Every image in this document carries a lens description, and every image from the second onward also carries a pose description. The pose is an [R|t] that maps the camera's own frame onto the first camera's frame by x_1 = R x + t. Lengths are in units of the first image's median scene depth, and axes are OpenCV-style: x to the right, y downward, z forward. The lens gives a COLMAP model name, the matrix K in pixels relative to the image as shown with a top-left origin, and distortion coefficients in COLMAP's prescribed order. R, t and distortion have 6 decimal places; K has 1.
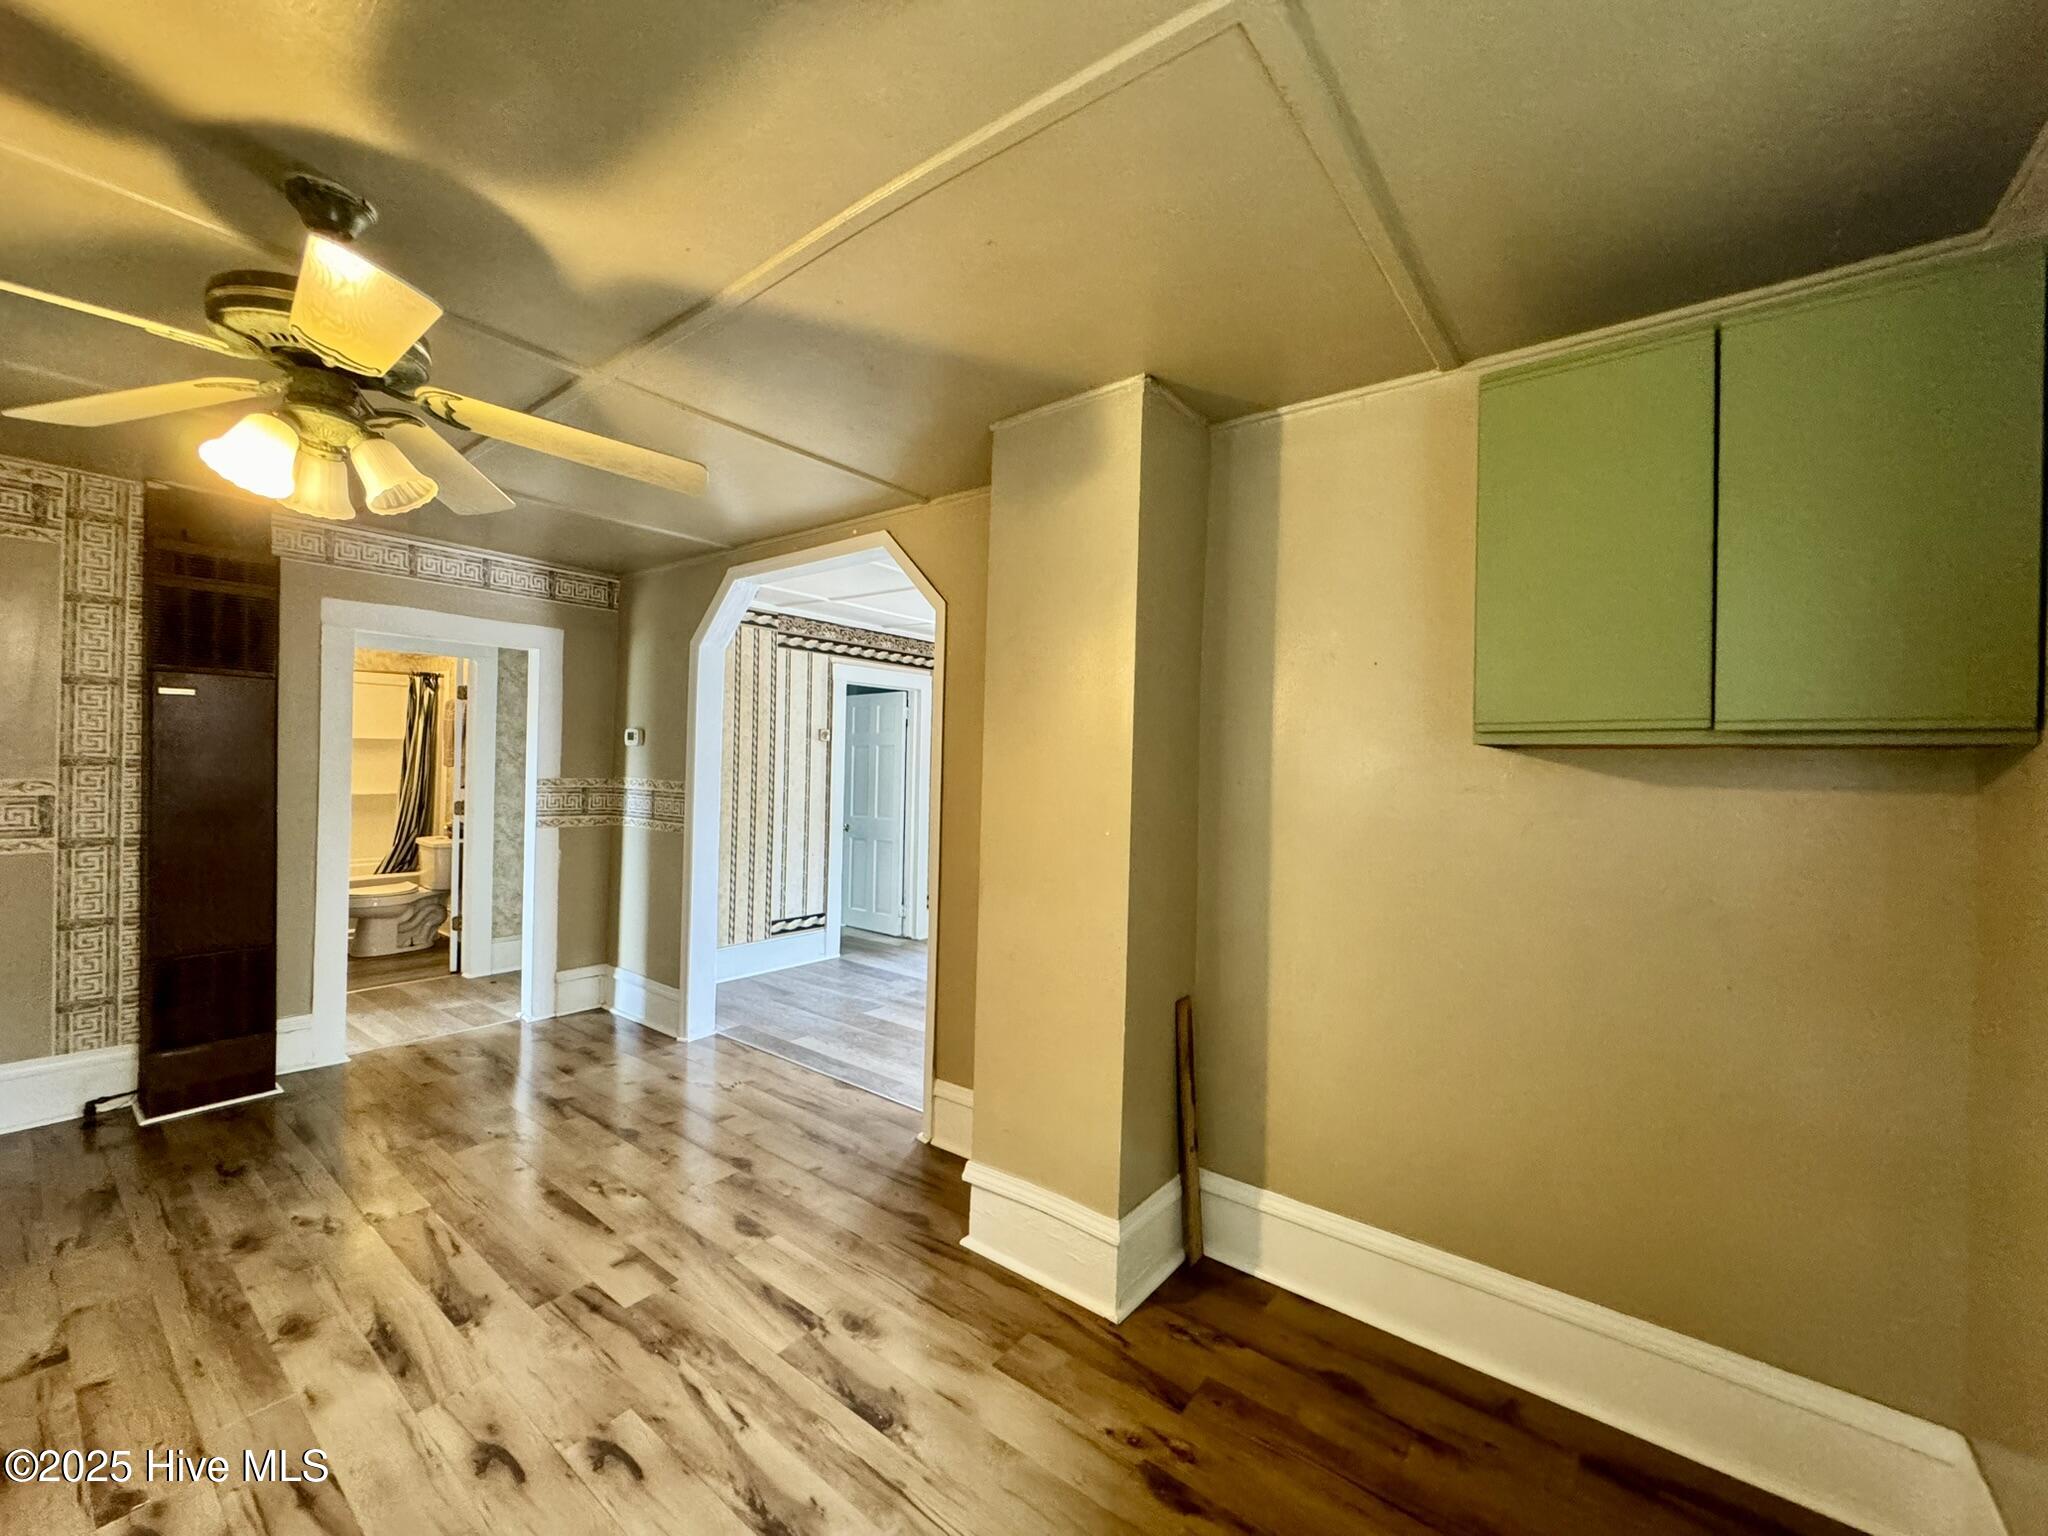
lens RADIAL K [[817.4, 0, 1025.7], [0, 817.4, 766.7], [0, 0, 1]] dist [-0.001956, 0.000375]
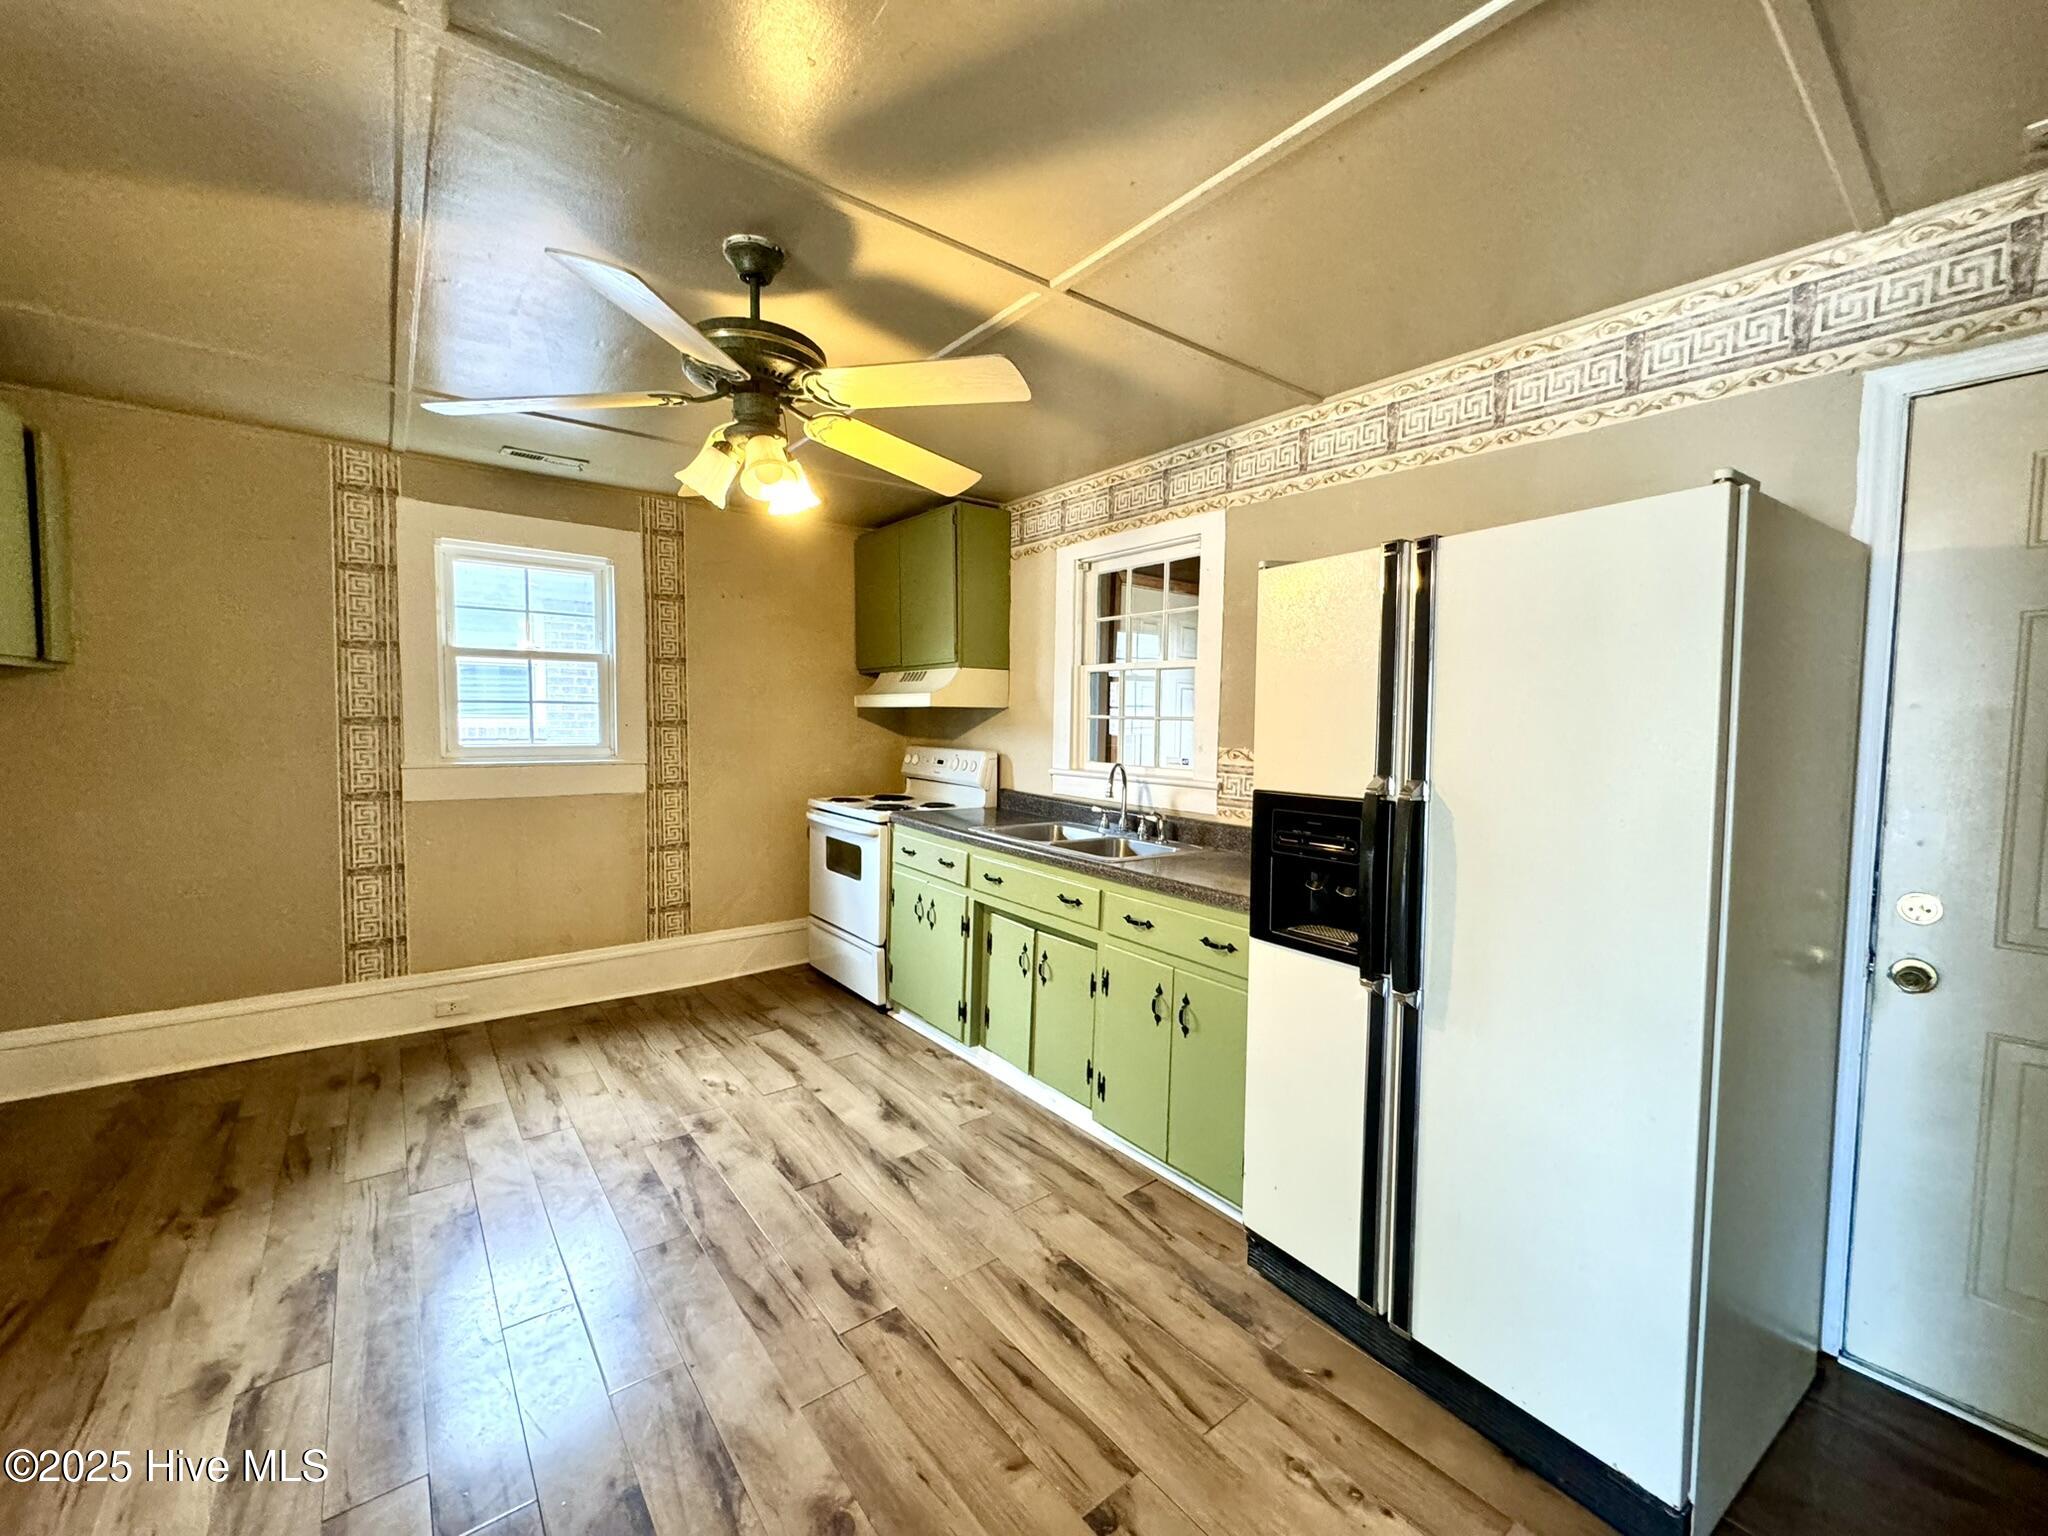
lens RADIAL K [[817.4, 0, 1022.8], [0, 817.4, 764.5], [0, 0, 1]] dist [-0.001956, 0.000375]
pose [[-0.969727, -0.058186, 0.237156, -0.580782], [-0.042381, 0.996561, 0.071208, -0.011005], [-0.240484, 0.059001, -0.968858, 0.789925]]
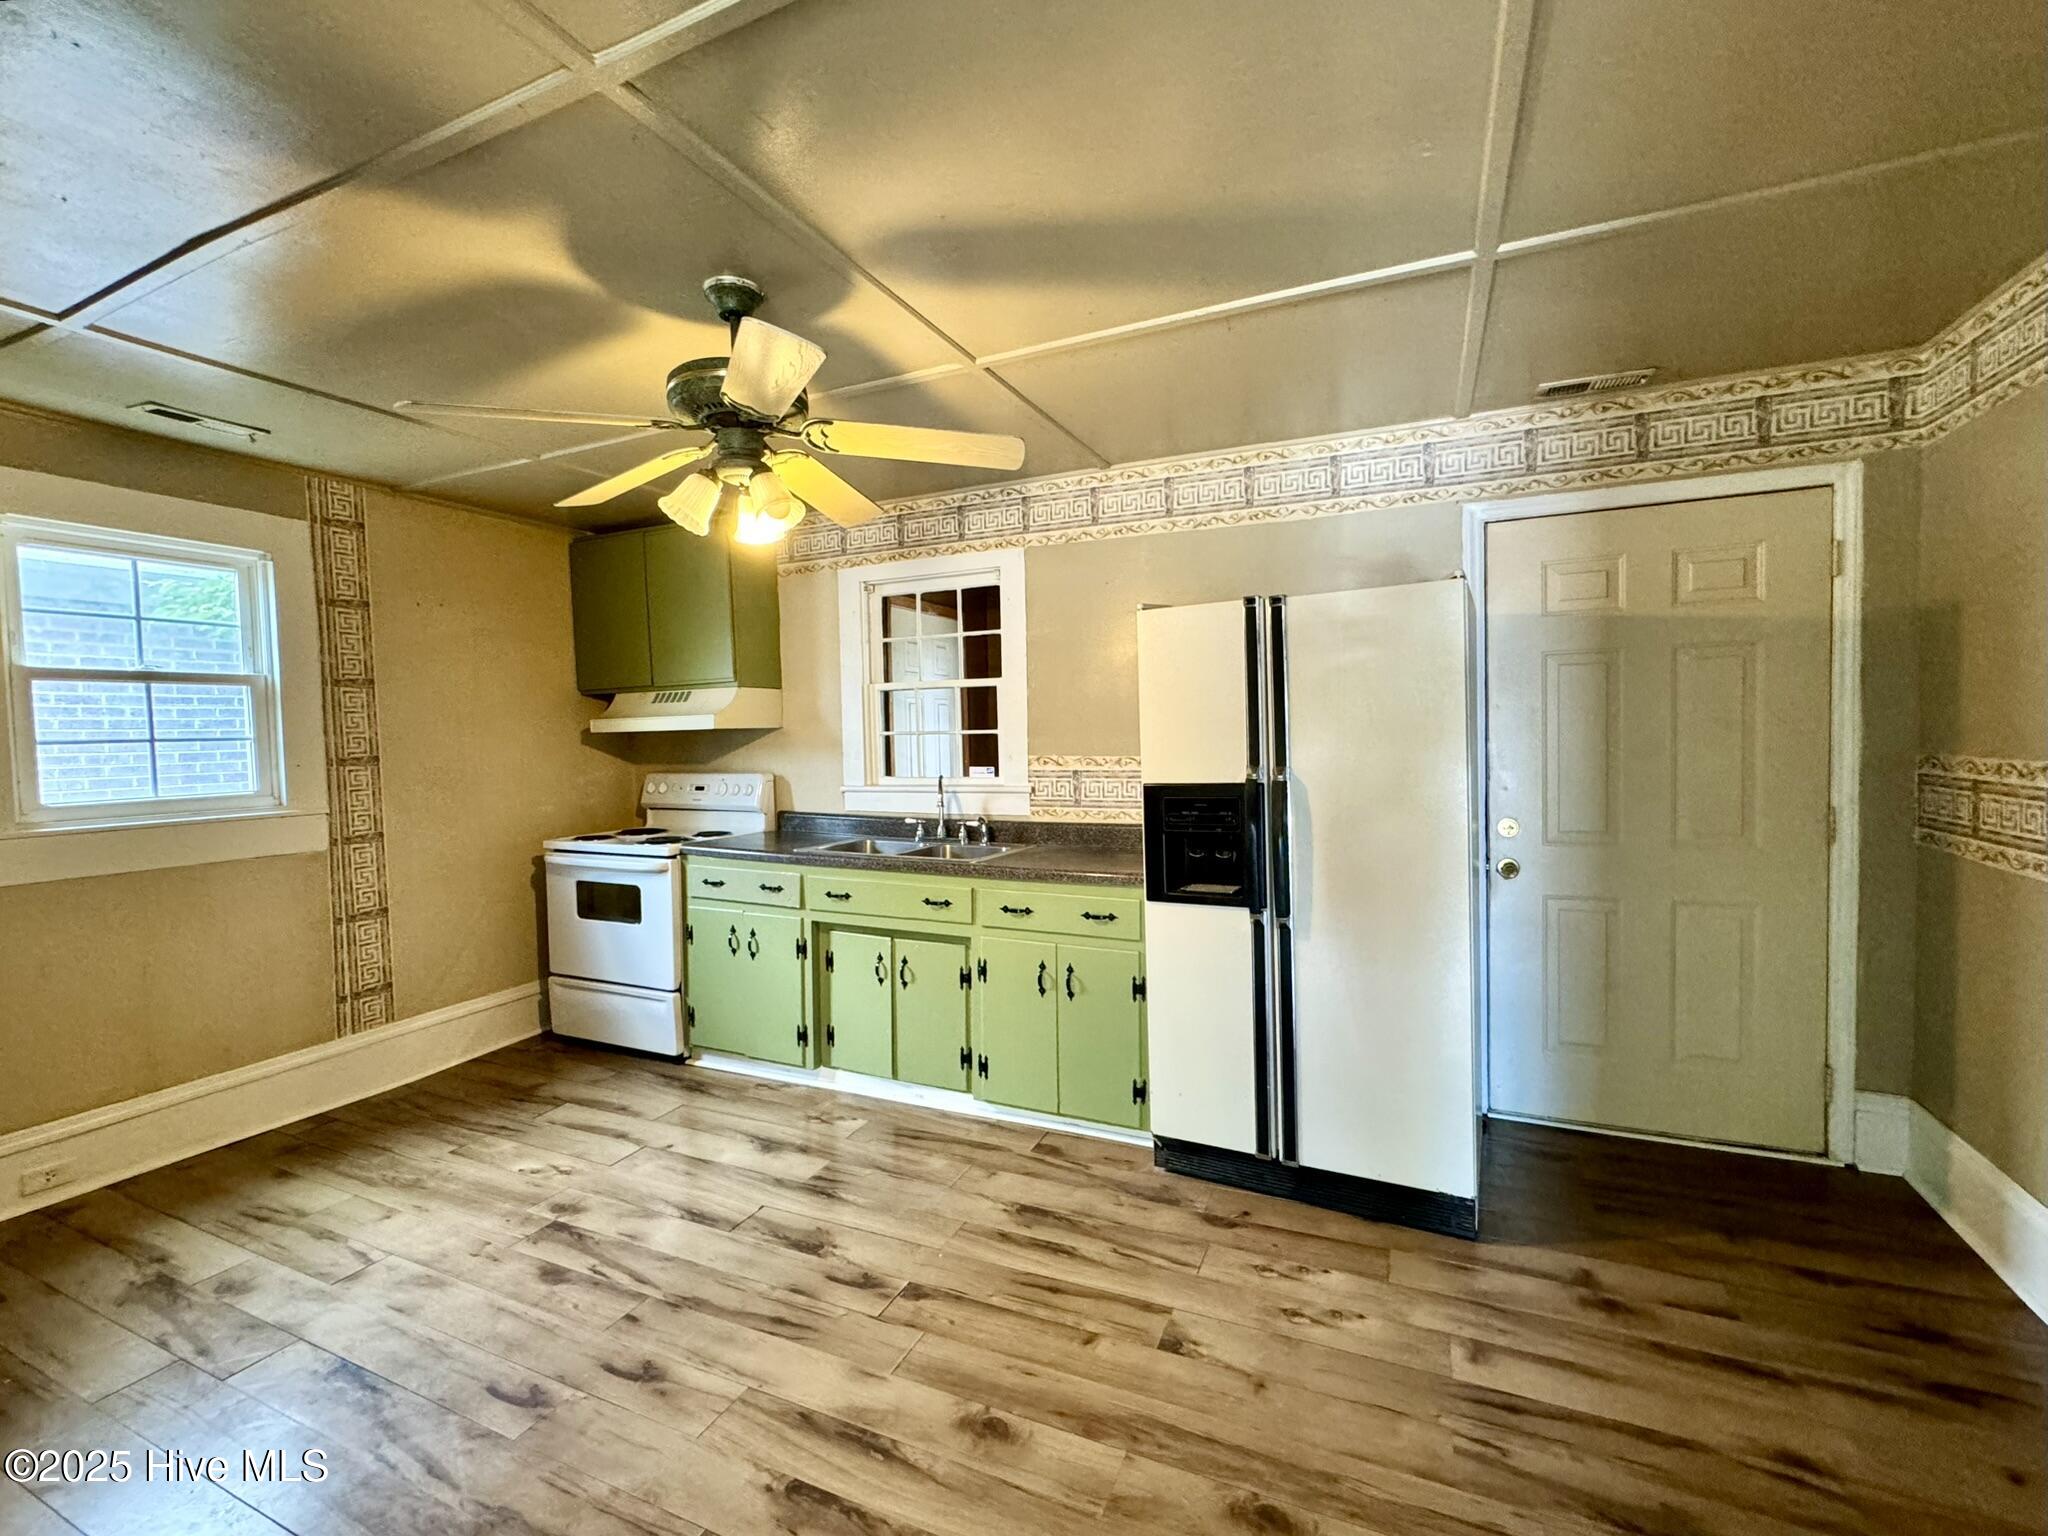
lens RADIAL K [[870.7, 0, 1027.8], [0, 870.7, 763.1], [0, 0, 1]] dist [-0.000616, -0.000404]
pose [[-0.972169, 0.000184, -0.234280, -0.358364], [-0.008443, 0.999323, 0.035820, -0.005375], [0.234127, 0.036801, -0.971509, 0.903291]]
